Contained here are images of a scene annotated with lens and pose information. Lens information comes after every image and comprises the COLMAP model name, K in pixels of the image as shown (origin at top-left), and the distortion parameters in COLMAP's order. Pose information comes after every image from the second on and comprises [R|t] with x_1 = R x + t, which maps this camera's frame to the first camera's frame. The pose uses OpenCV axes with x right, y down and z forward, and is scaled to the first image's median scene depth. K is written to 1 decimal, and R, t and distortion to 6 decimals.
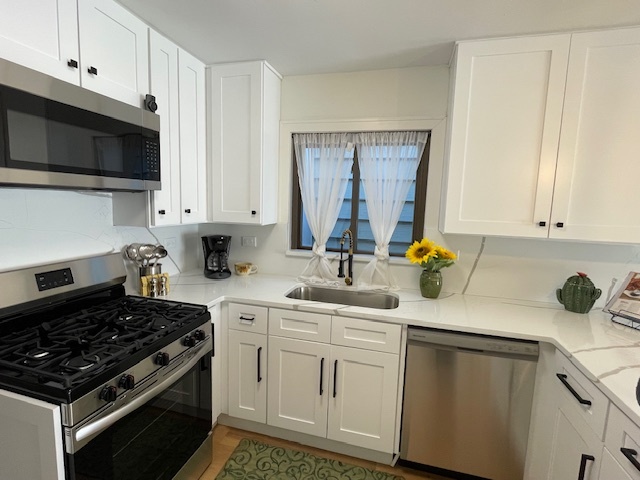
lens RADIAL K [[318.9, 0, 320.0], [0, 318.9, 240.0], [0, 0, 1]] dist [0.000664, 0.000073]
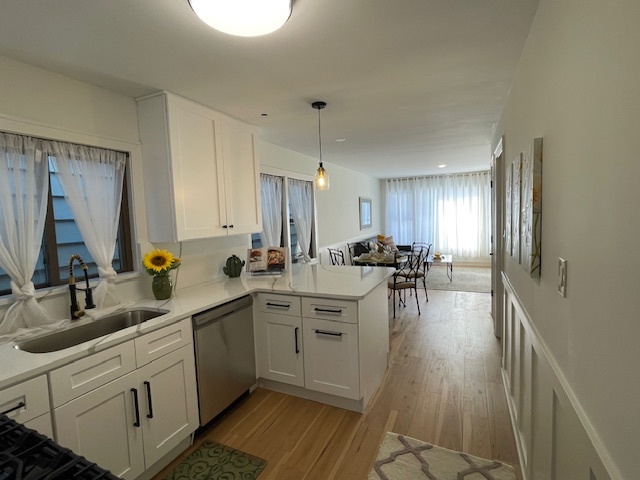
lens RADIAL K [[318.9, 0, 320.0], [0, 318.9, 240.0], [0, 0, 1]] dist [0.000664, 0.000073]
pose [[0.170708, -0.119179, 0.978087, -0.741511], [0.161207, 0.982660, 0.091601, -0.050254], [-0.972045, 0.142038, 0.186961, 0.228733]]
